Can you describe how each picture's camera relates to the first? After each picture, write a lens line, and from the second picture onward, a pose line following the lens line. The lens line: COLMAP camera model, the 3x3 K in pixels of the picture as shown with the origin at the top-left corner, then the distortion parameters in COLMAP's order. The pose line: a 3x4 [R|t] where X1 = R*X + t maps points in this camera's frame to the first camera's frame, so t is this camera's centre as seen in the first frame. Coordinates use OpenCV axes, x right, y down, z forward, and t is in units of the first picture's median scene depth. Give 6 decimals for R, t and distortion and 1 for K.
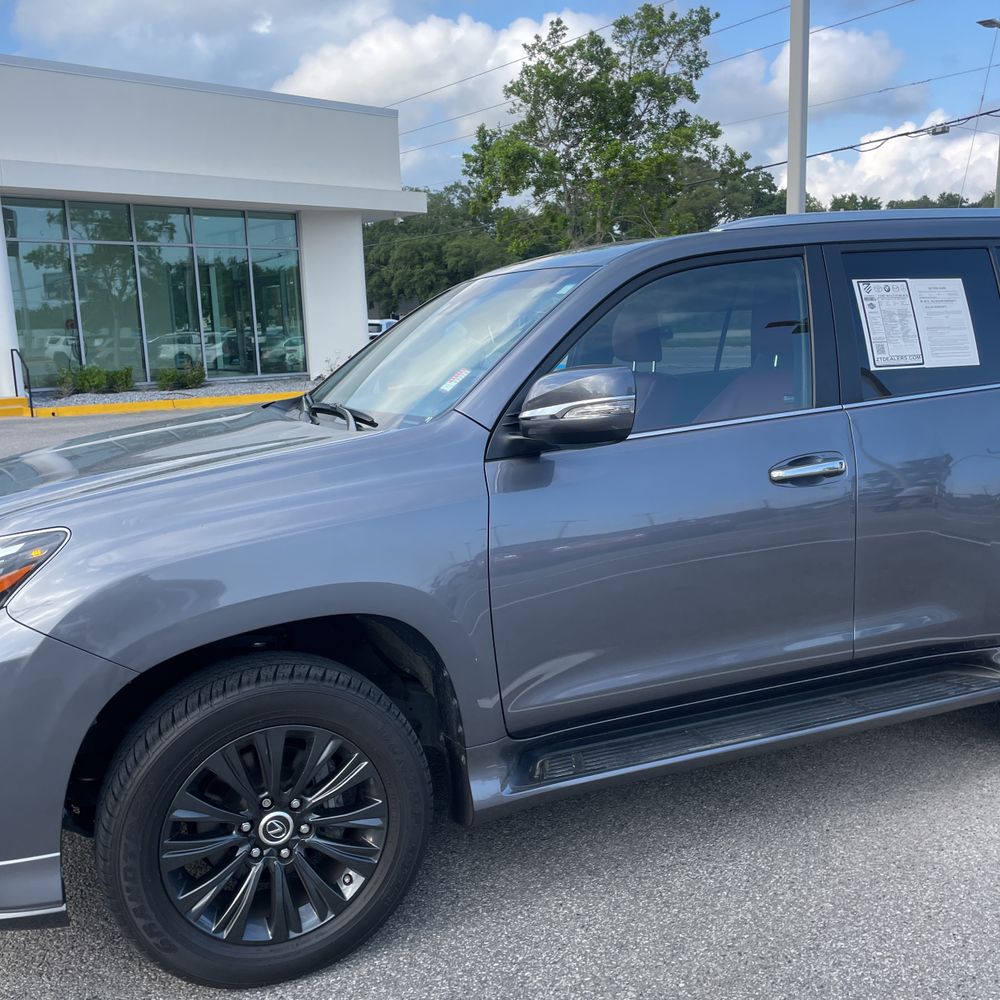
lens RADIAL K [[994.0, 0, 498.8], [0, 994.0, 478.0], [0, 0, 1]] dist [0.083749, -0.137778]
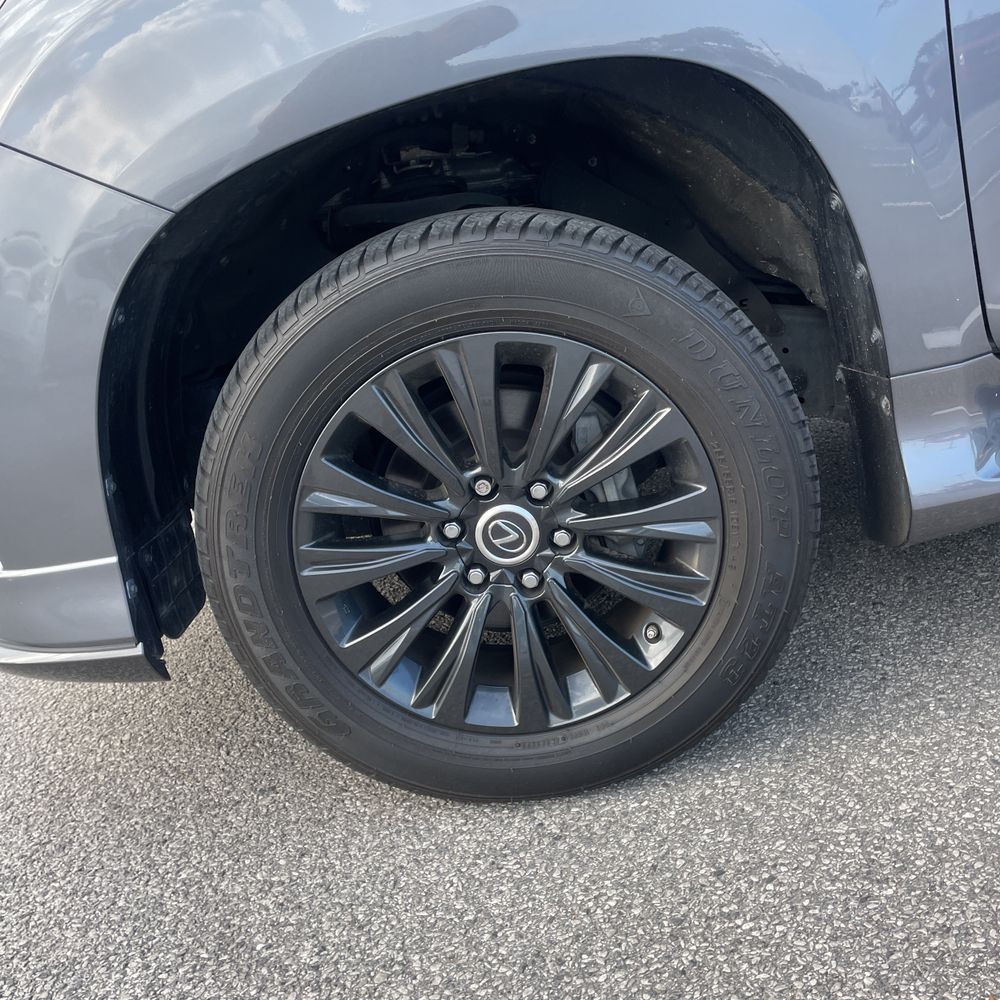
lens RADIAL K [[1002.9, 0, 500.0], [0, 1002.9, 500.0], [0, 0, 1]] dist [0.036944, -0.003189]
pose [[0.910444, -0.005909, -0.413590, -0.005312], [0.101713, 0.972394, 0.210011, 0.217608], [0.400932, -0.233271, 0.885911, 0.528472]]
